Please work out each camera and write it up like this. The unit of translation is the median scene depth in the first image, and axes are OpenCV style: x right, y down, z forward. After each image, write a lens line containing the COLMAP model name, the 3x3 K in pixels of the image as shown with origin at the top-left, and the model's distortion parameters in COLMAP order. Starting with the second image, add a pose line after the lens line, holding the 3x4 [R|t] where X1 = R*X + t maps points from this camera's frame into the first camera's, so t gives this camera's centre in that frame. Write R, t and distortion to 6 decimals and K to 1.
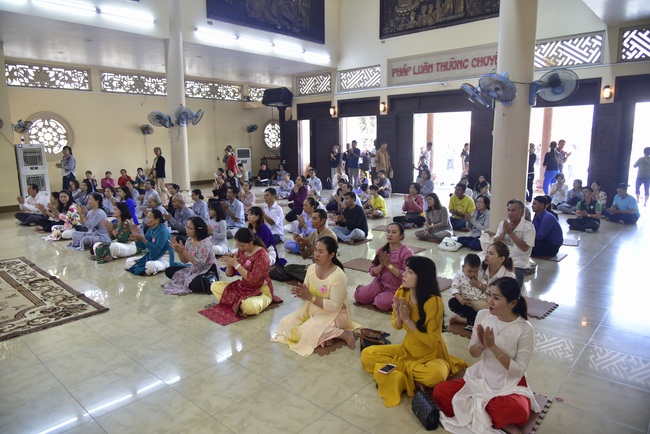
lens RADIAL K [[441.8, 0, 328.1], [0, 441.8, 214.9], [0, 0, 1]] dist [-0.041605, 0.006824]
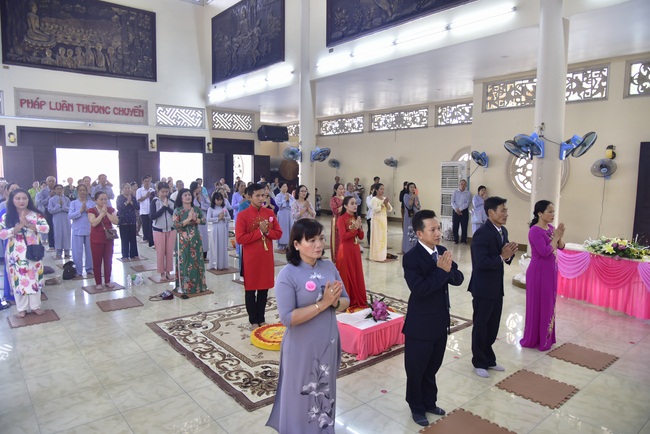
lens RADIAL K [[441.8, 0, 311.8], [0, 441.8, 217.9], [0, 0, 1]] dist [-0.041605, 0.006824]
pose [[0.148479, -0.088481, 0.984949, -0.747375], [0.150465, 0.986415, 0.065930, -0.051449], [-0.977402, 0.138411, 0.159775, 0.297821]]
